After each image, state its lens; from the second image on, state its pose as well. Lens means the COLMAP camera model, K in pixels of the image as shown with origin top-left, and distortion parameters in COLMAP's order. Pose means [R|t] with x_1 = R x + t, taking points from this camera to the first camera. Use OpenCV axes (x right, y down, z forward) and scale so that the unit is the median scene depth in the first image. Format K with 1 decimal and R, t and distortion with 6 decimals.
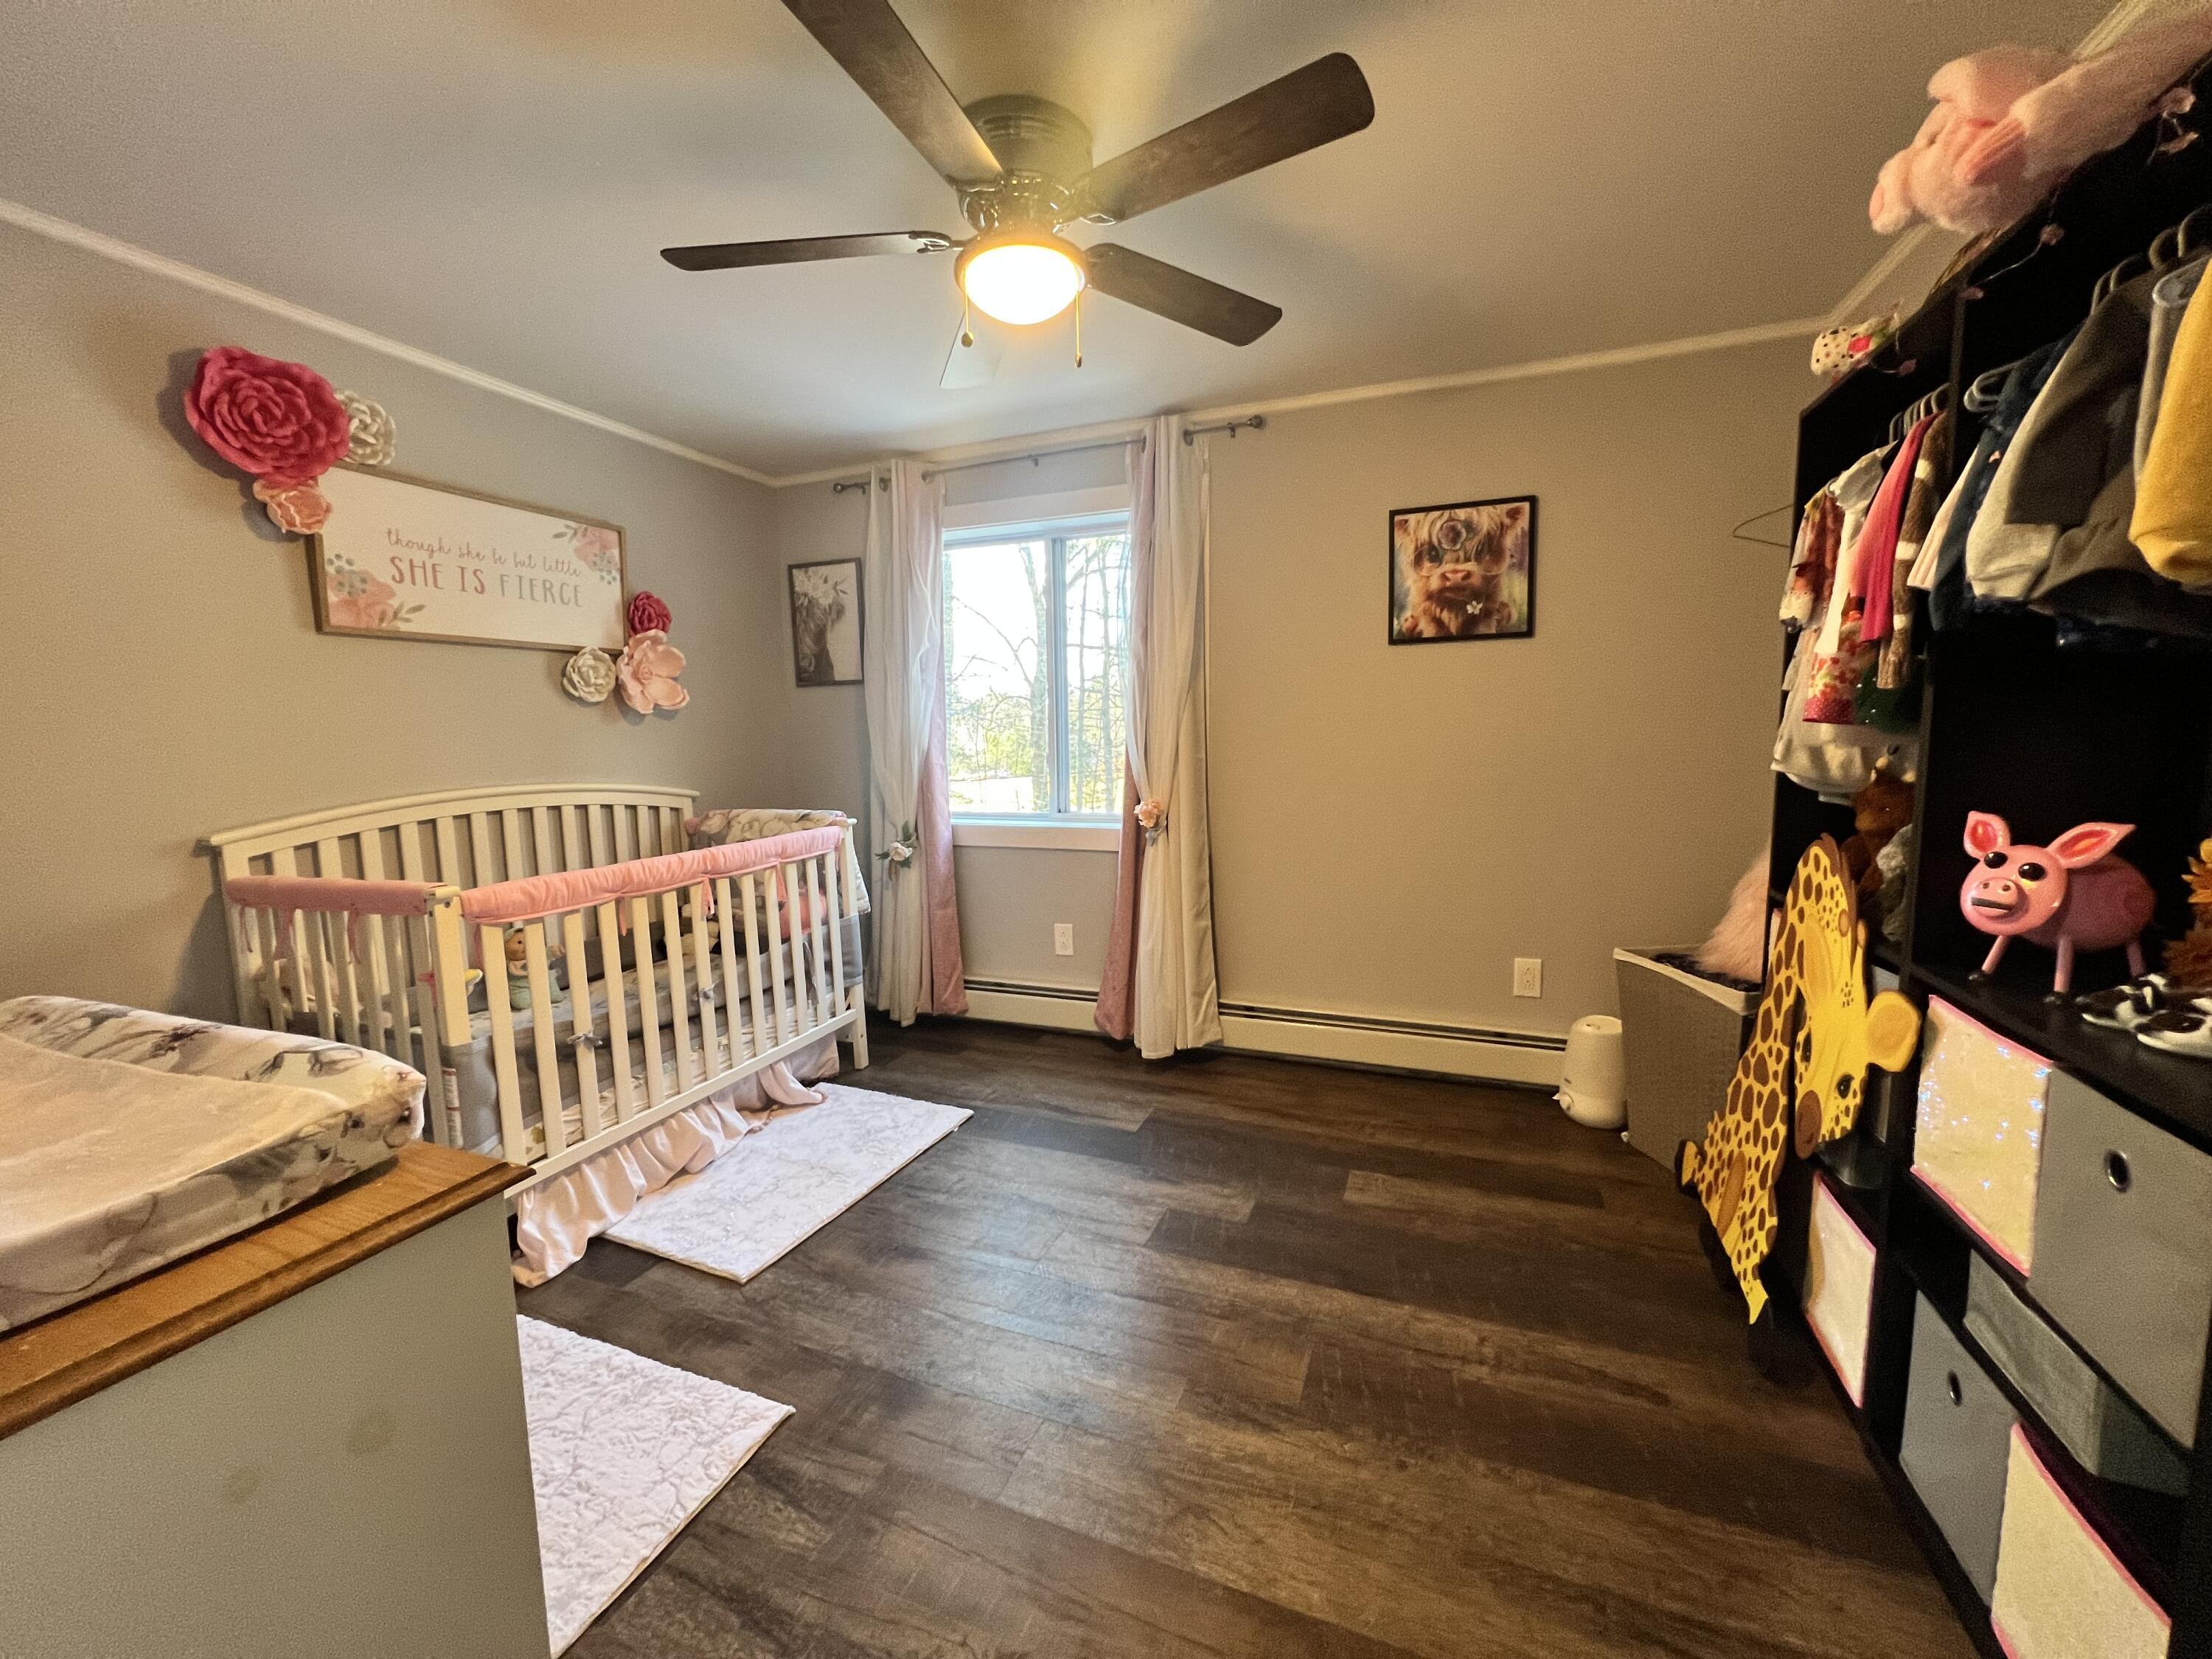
lens RADIAL K [[888.1, 0, 1100.8], [0, 888.1, 824.3], [0, 0, 1]] dist [-0.001589, -0.000360]
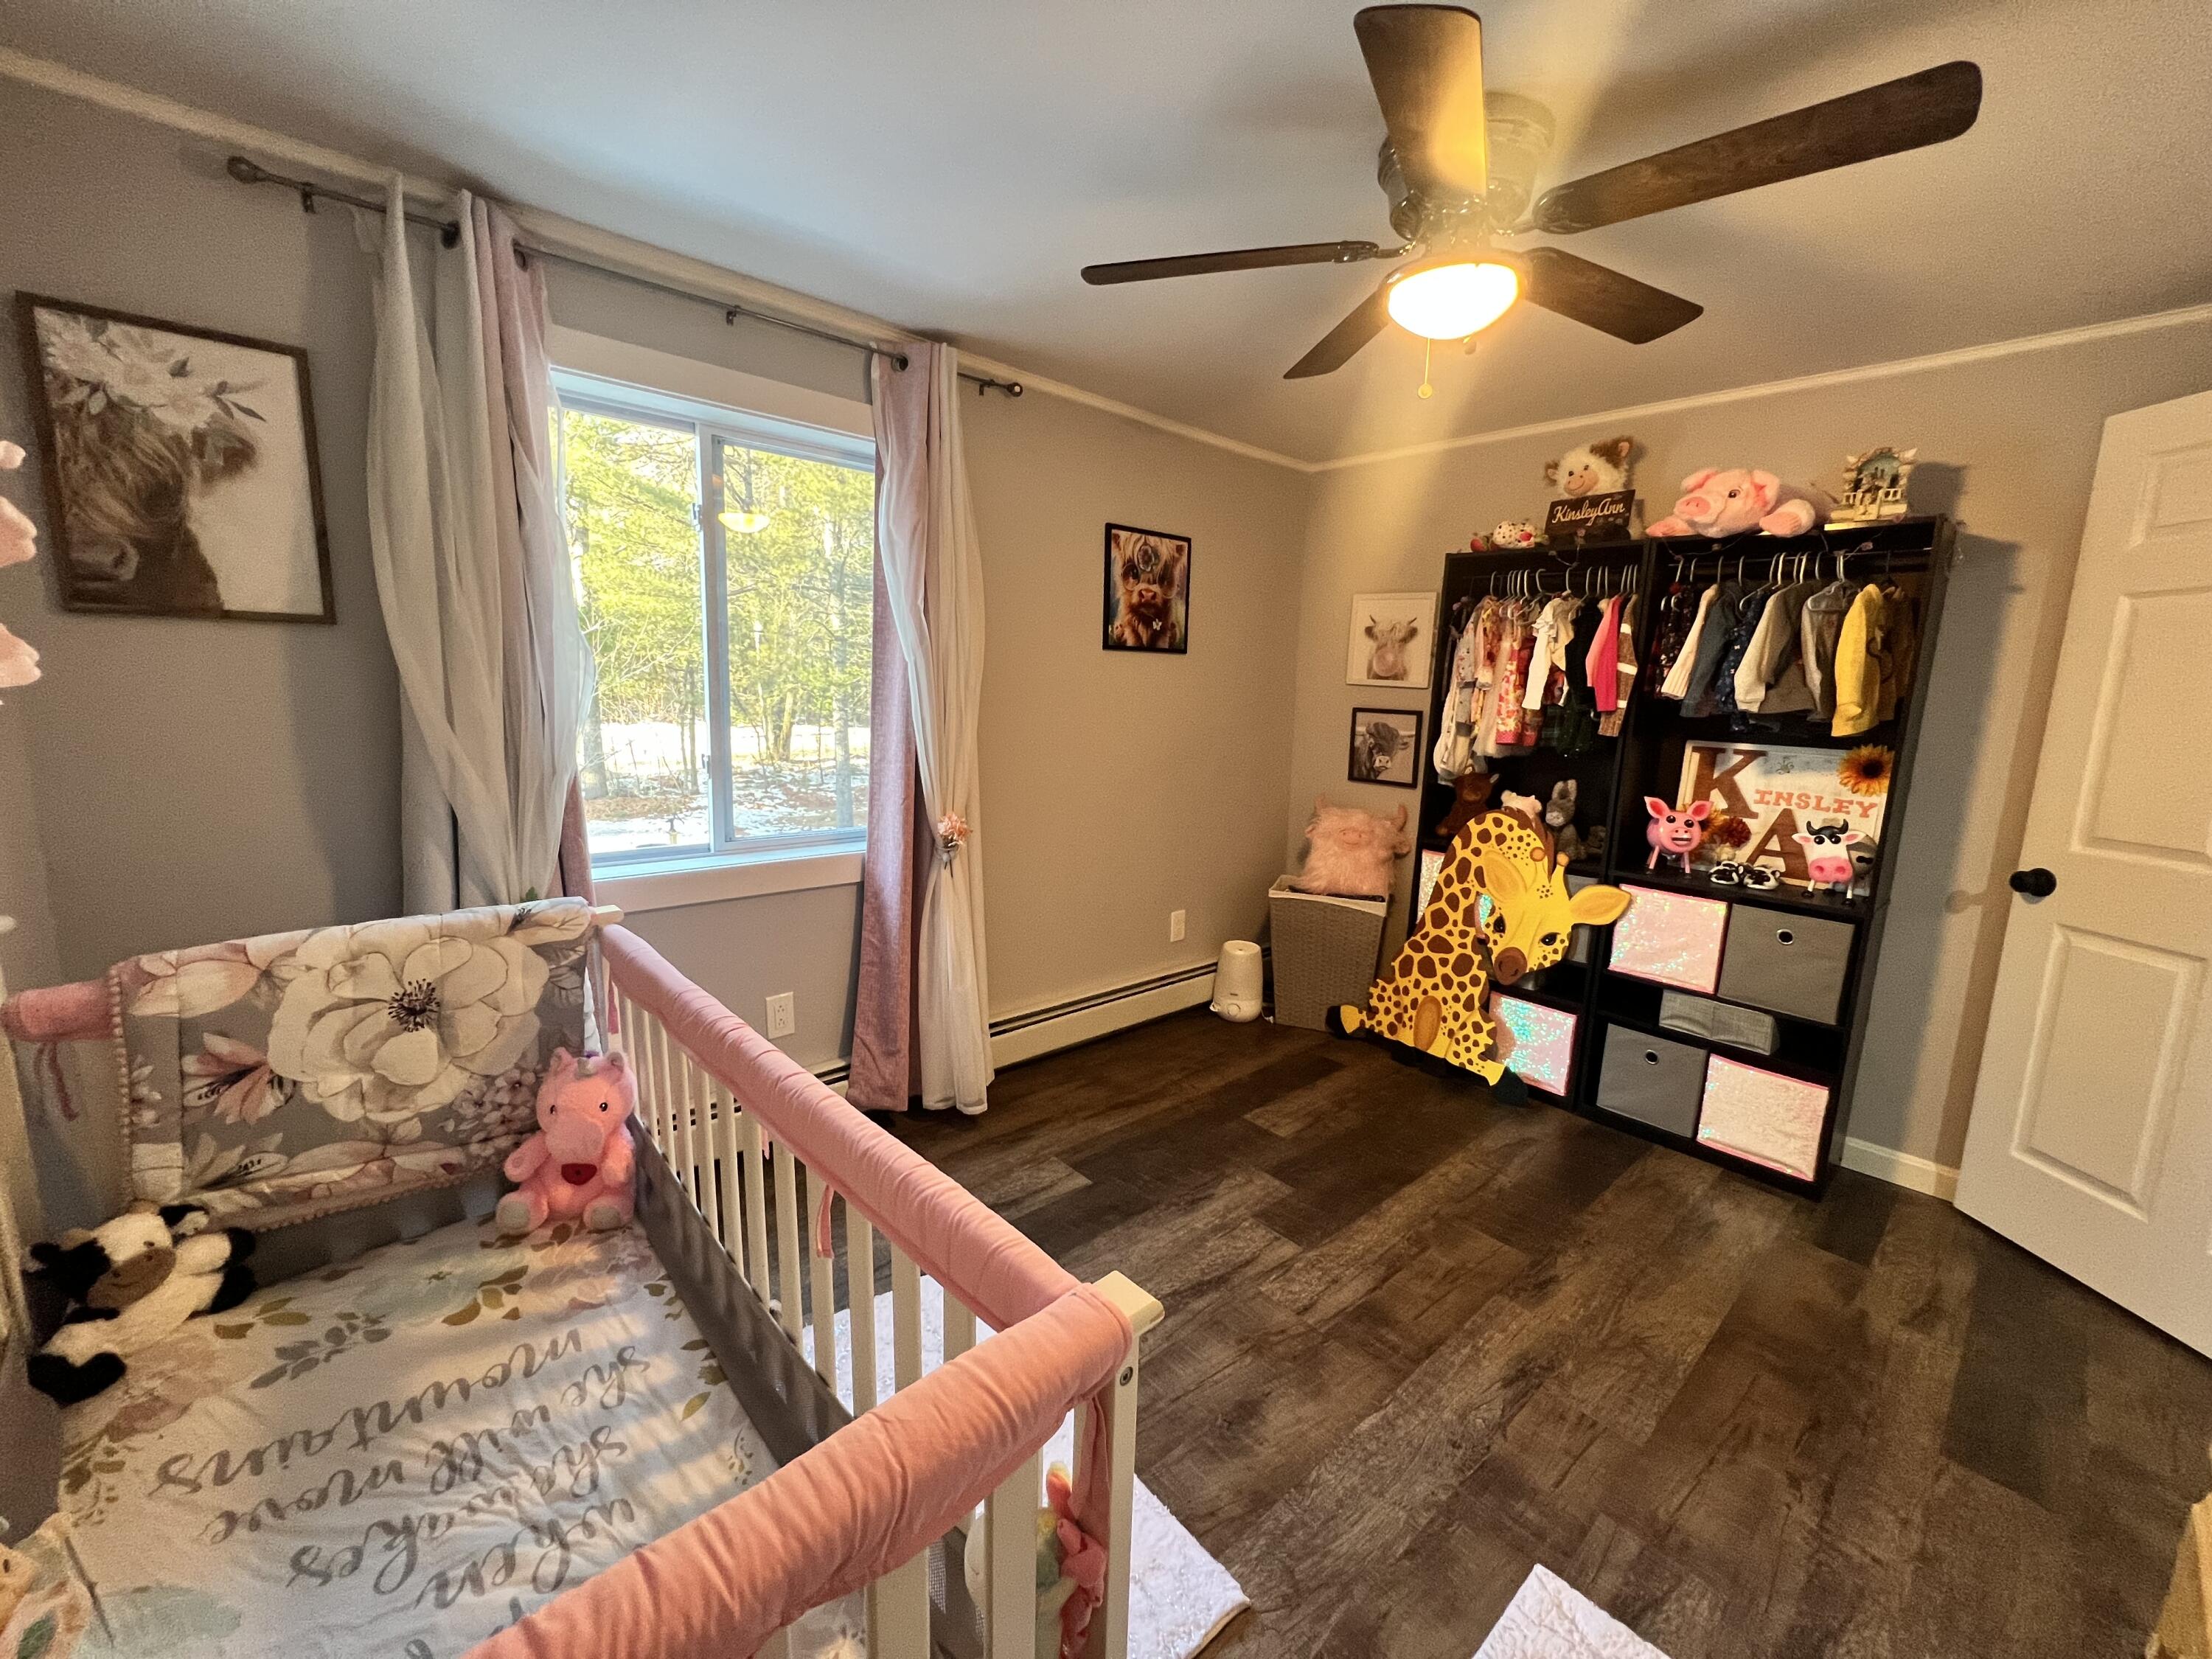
lens RADIAL K [[888.1, 0, 1097.0], [0, 888.1, 824.3], [0, 0, 1]] dist [-0.001589, -0.000360]
pose [[0.443833, -0.110738, 0.889241, -0.840019], [0.051812, 0.993846, 0.097904, -0.124577], [-0.894611, 0.002620, 0.446839, 0.676871]]
